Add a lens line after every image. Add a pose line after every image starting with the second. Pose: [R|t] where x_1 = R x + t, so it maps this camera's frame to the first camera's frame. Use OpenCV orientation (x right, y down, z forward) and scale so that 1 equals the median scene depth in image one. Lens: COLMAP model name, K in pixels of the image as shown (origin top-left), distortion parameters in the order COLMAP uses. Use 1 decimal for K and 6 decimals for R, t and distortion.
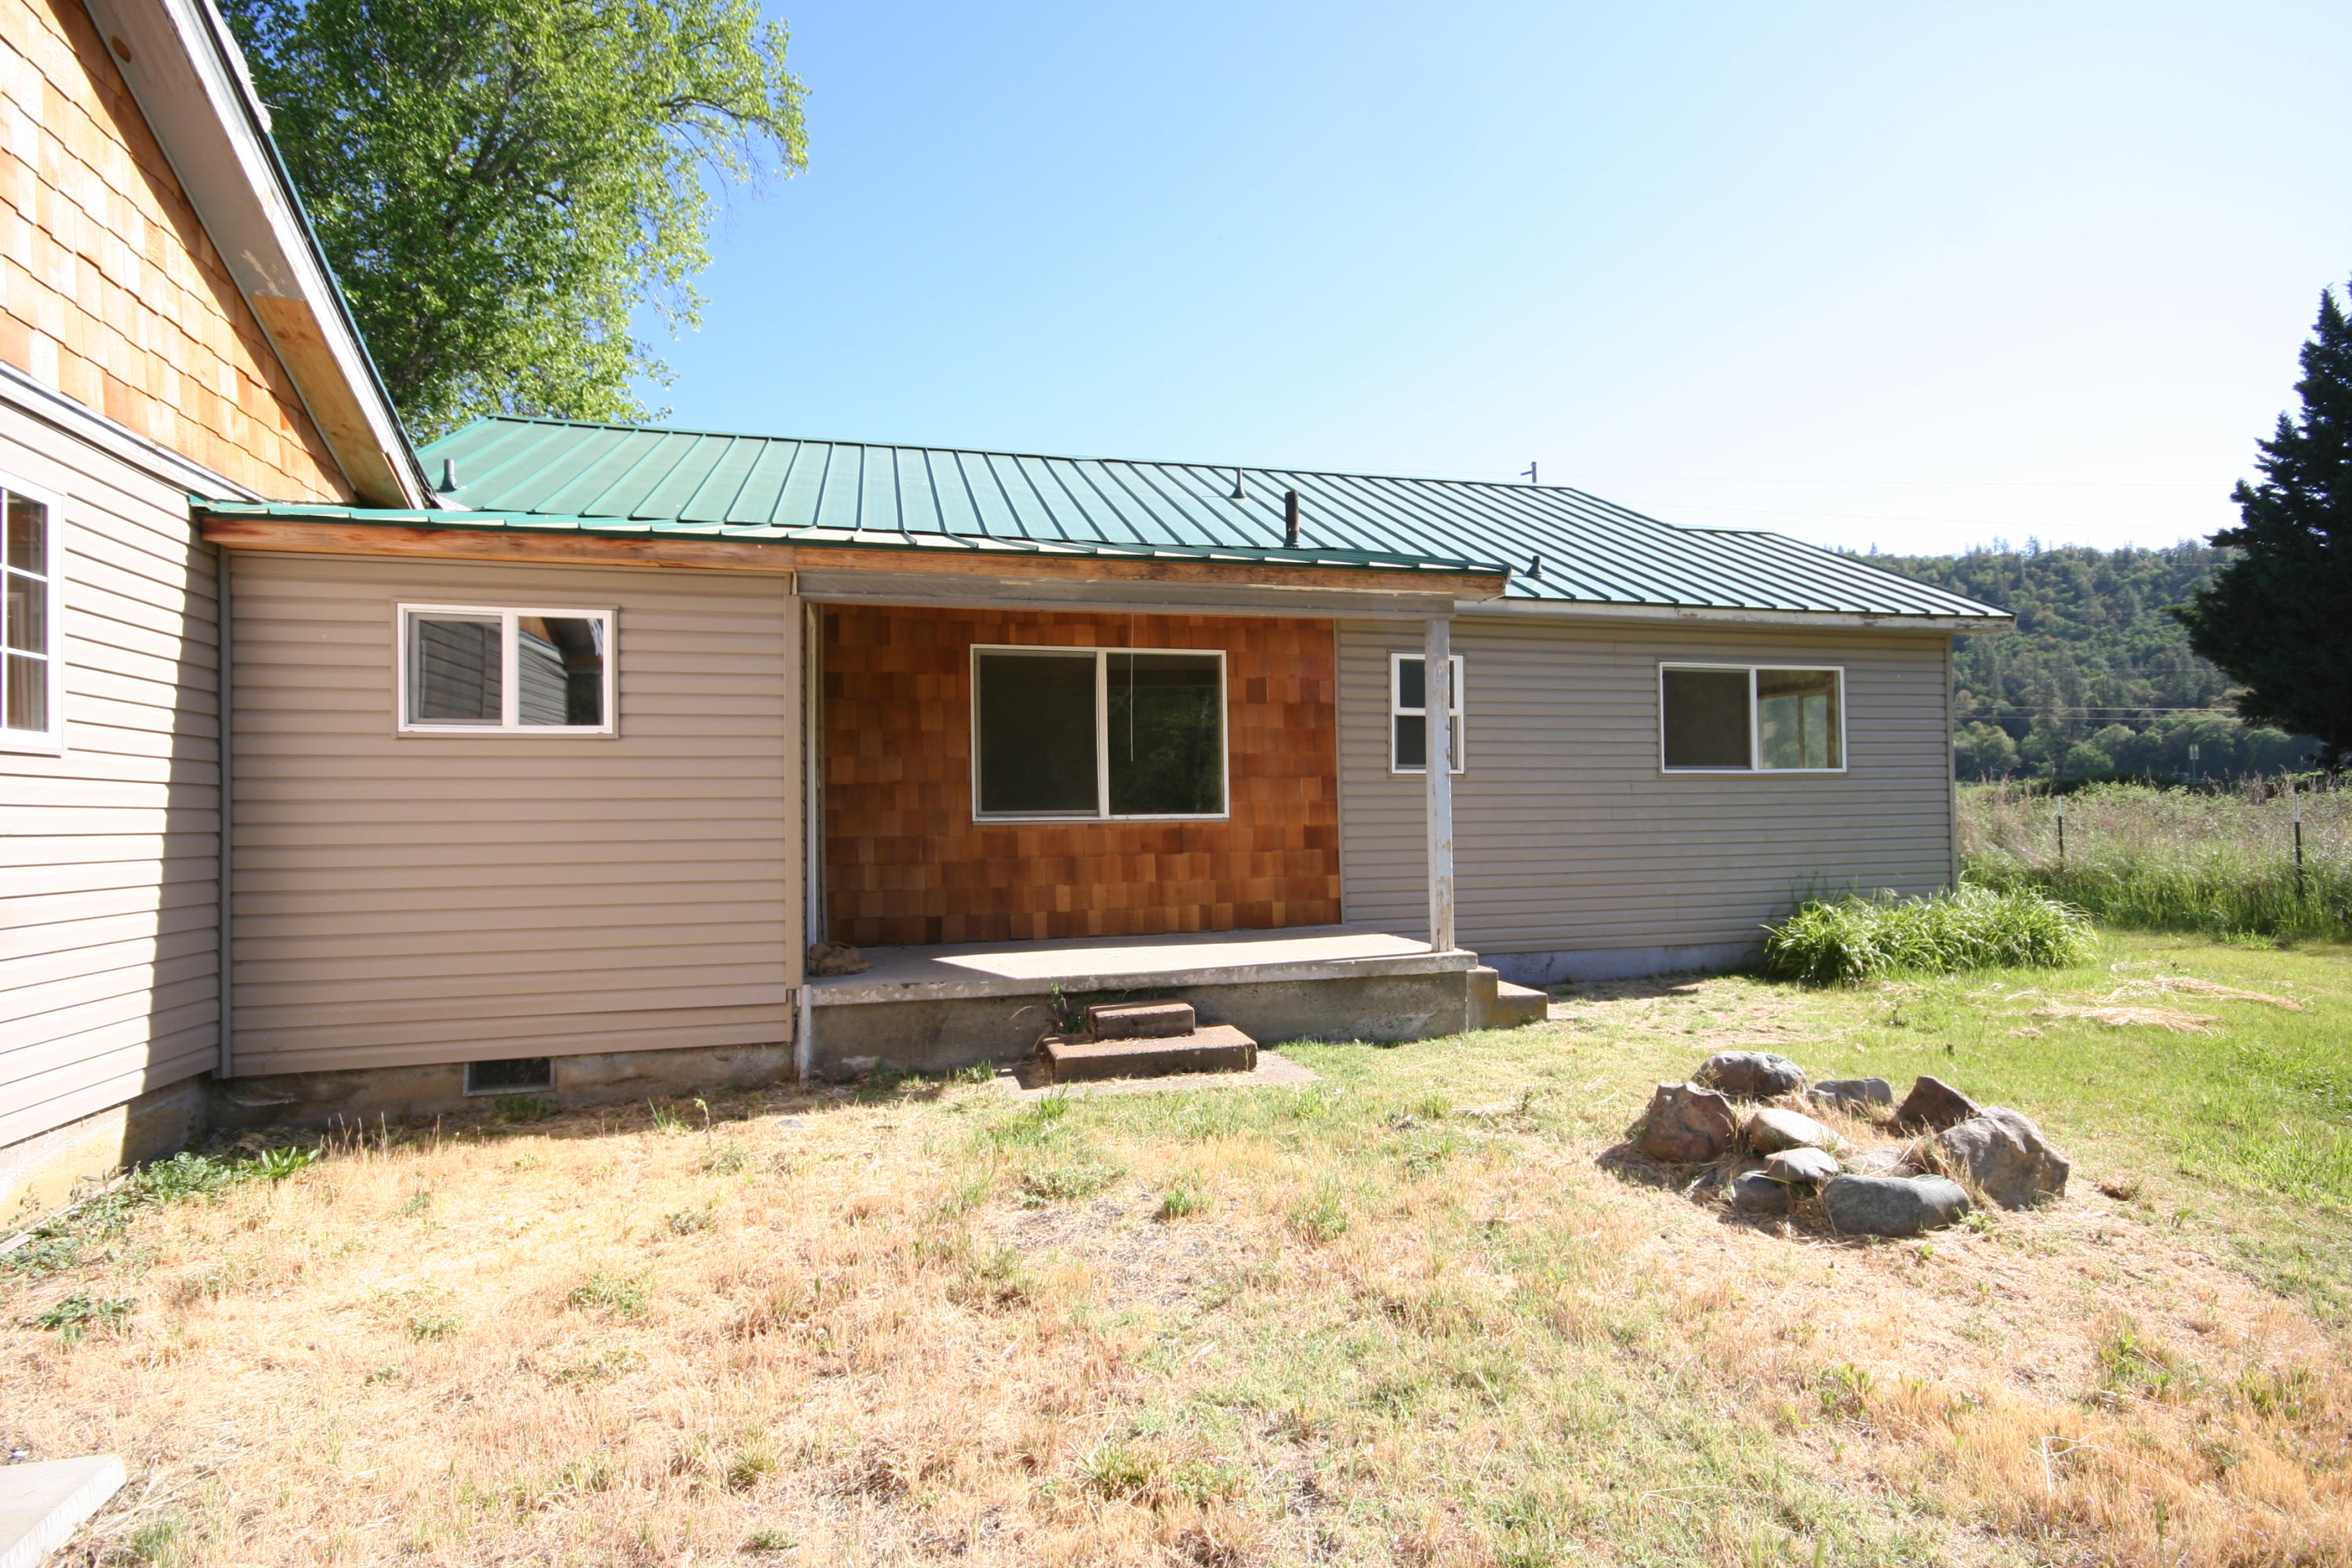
lens RADIAL K [[1142.0, 0, 1176.1], [0, 1142.0, 793.3], [0, 0, 1]] dist [0.003175, -0.000051]
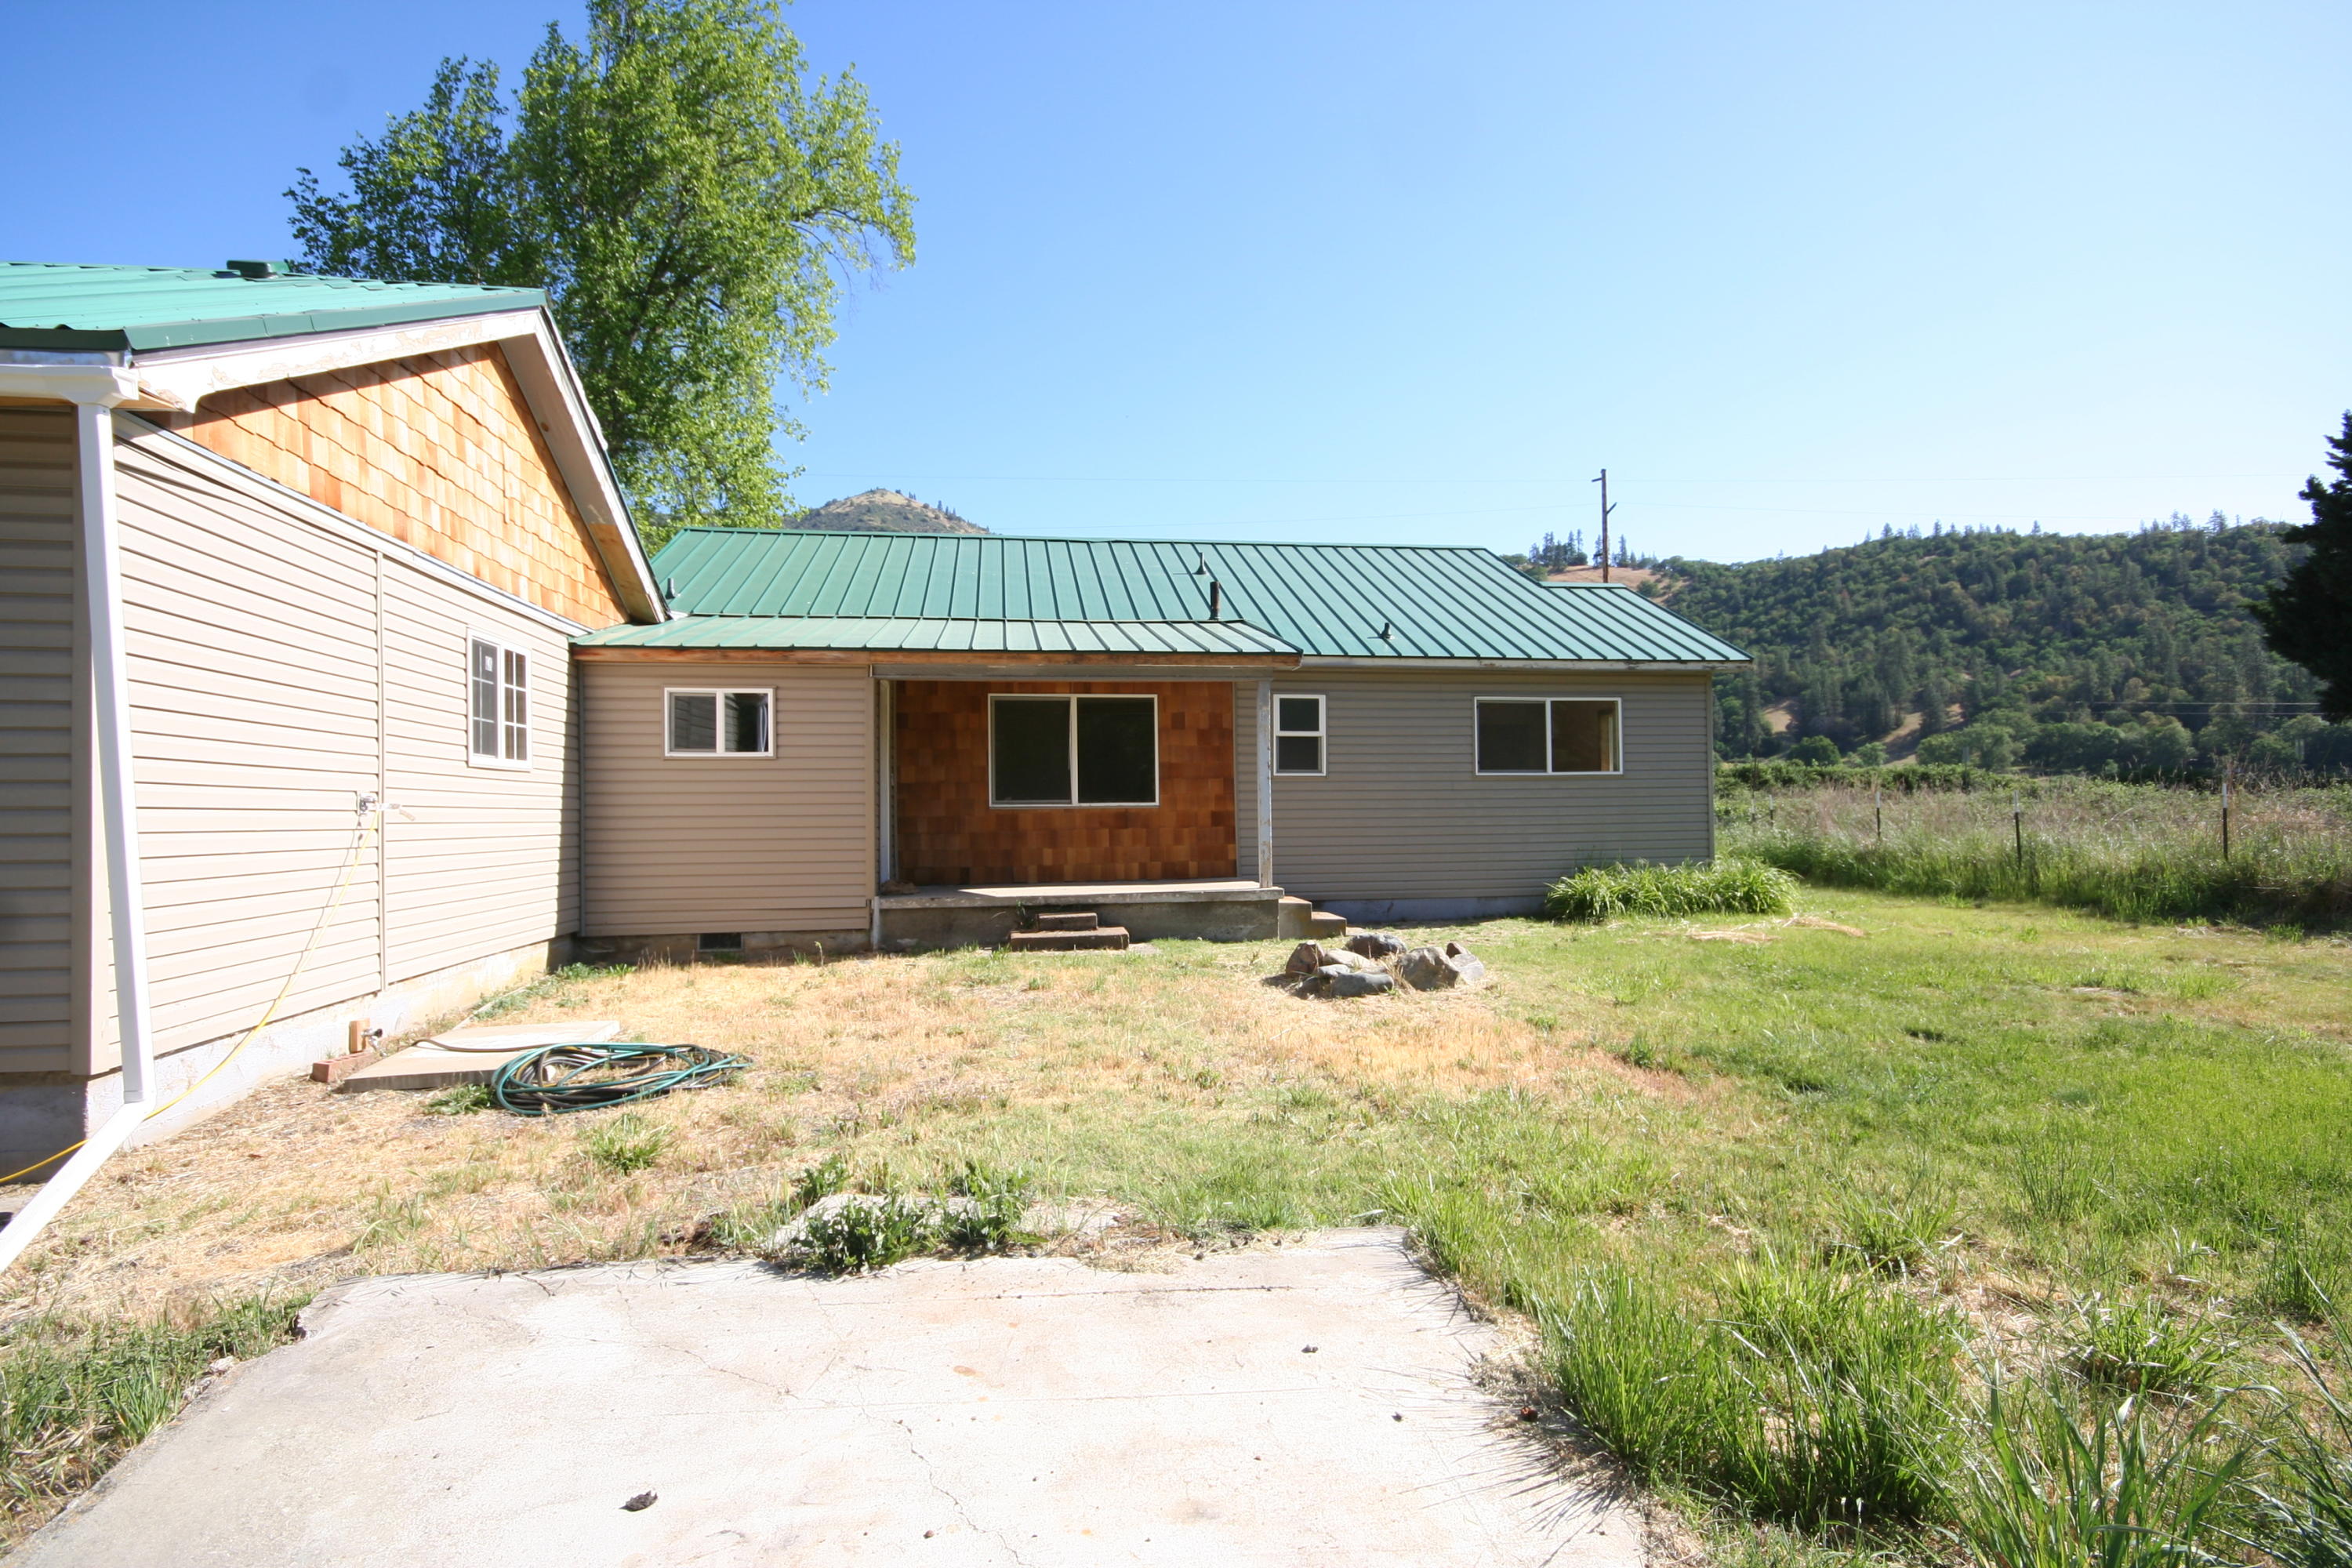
lens RADIAL K [[1133.9, 0, 1172.6], [0, 1133.9, 792.6], [0, 0, 1]] dist [-0.000626, -0.001764]
pose [[0.994754, 0.001997, -0.102273, 0.233688], [-0.001473, 0.999985, 0.005201, -0.003434], [0.102282, -0.005023, 0.994743, -0.526566]]
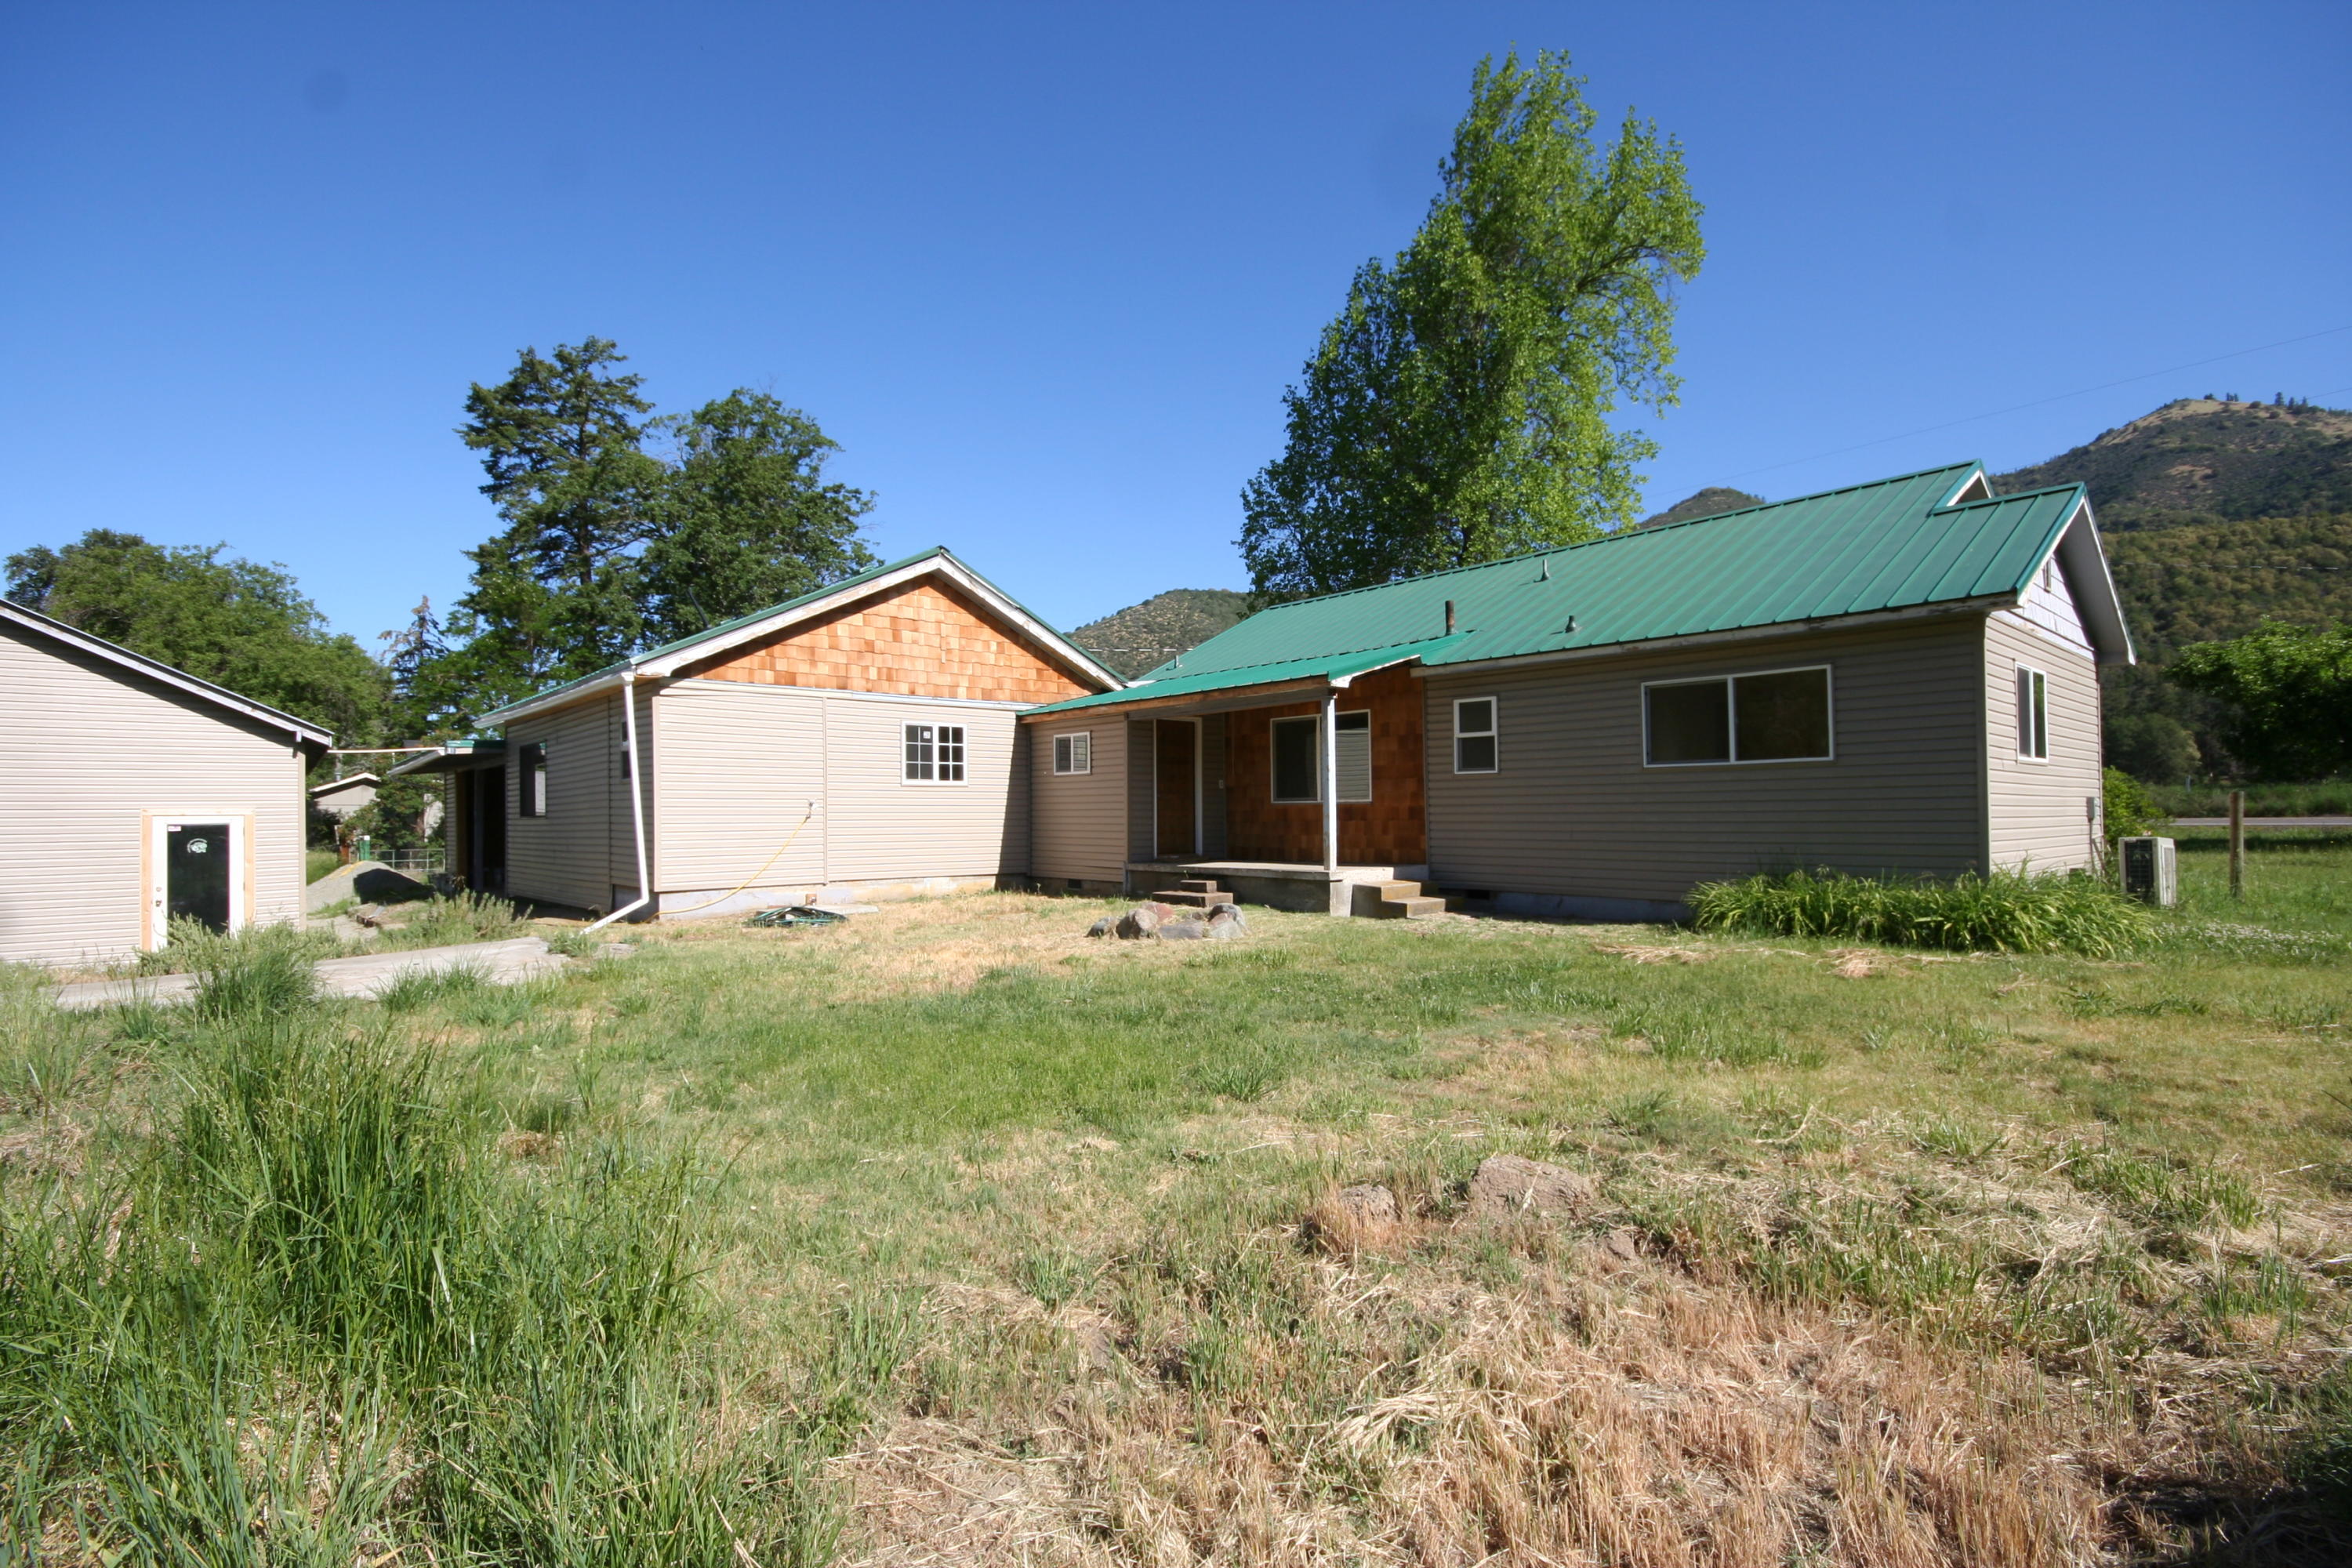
lens RADIAL K [[1082.5, 0, 1191.0], [0, 1082.5, 793.3], [0, 0, 1]] dist [0.008028, -0.013227]
pose [[0.450131, -0.006739, -0.892937, 1.561712], [0.018770, 0.999822, 0.001916, -0.000344], [0.892765, -0.017623, 0.450177, -0.026815]]
